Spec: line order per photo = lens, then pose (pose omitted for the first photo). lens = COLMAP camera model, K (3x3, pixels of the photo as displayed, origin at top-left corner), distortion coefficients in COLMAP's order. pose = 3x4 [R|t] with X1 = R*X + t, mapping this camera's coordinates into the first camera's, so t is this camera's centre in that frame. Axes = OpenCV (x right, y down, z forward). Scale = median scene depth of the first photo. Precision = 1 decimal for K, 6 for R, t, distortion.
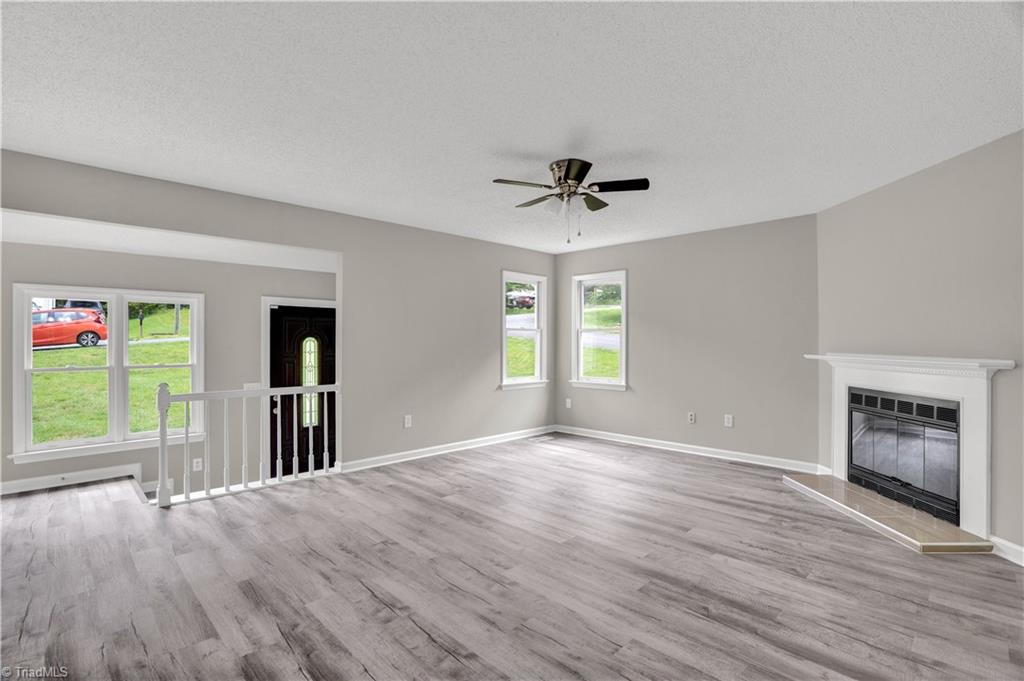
lens RADIAL K [[481.5, 0, 515.4], [0, 481.5, 337.3], [0, 0, 1]] dist [-0.042891, 0.012207]
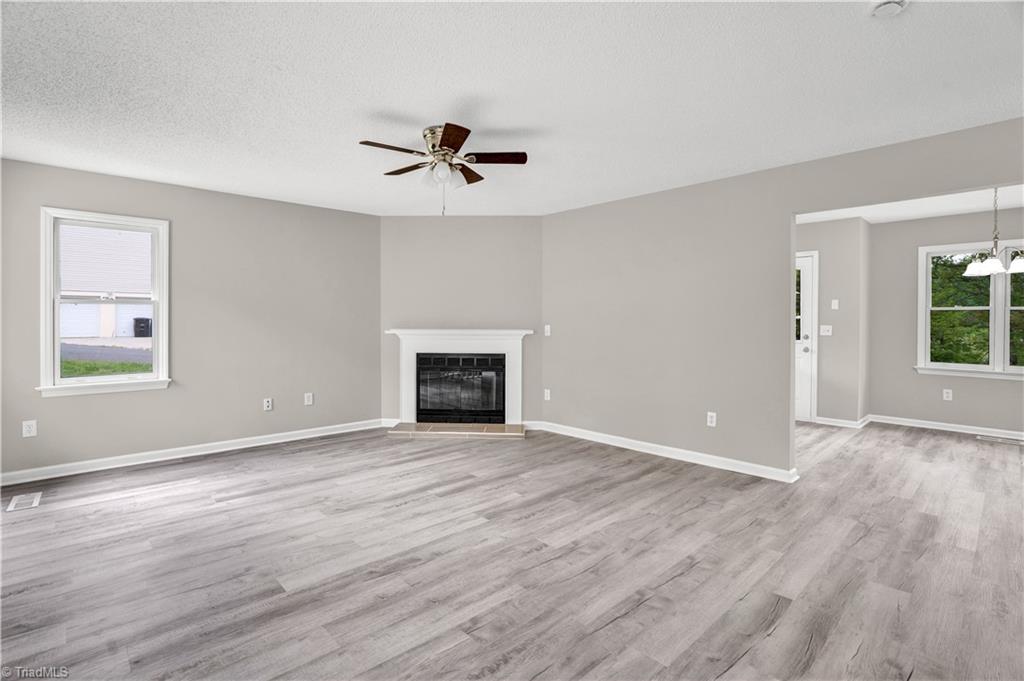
lens RADIAL K [[481.5, 0, 513.0], [0, 481.5, 323.9], [0, 0, 1]] dist [-0.042891, 0.012207]
pose [[0.041275, -0.005787, 0.999131, -0.959749], [-0.012655, 0.999900, 0.006314, 0.013182], [-0.999068, -0.012904, 0.041197, 0.972417]]
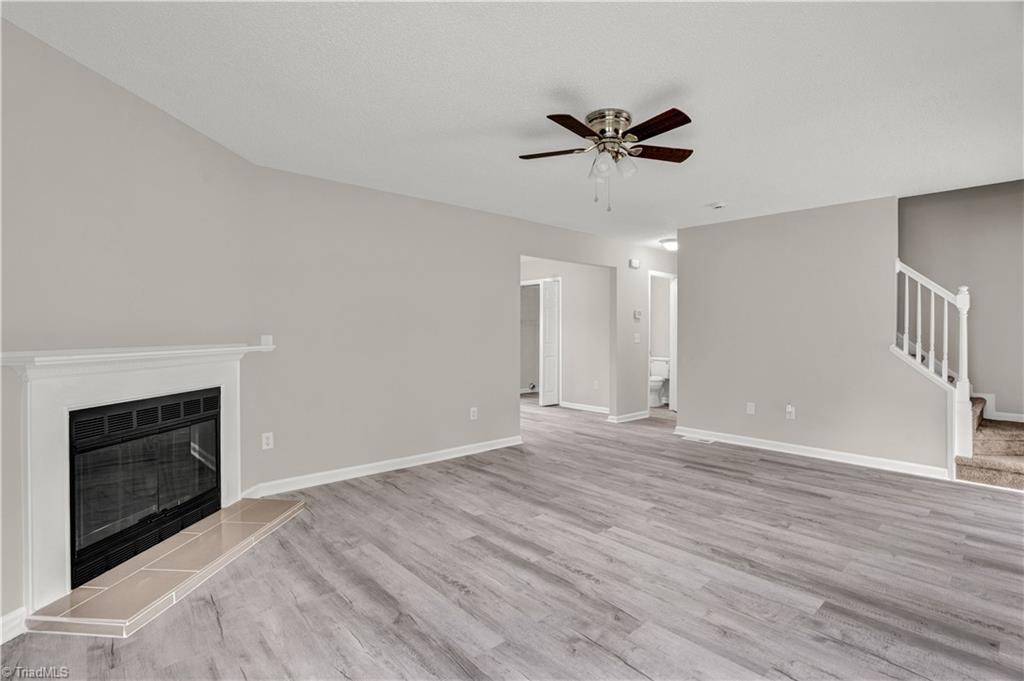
lens RADIAL K [[481.5, 0, 529.2], [0, 481.5, 331.1], [0, 0, 1]] dist [-0.042891, 0.012207]
pose [[-0.998753, -0.005980, 0.049575, 0.242051], [-0.006648, 0.999889, -0.013333, 0.026979], [-0.049489, -0.013646, -0.998681, 2.170439]]
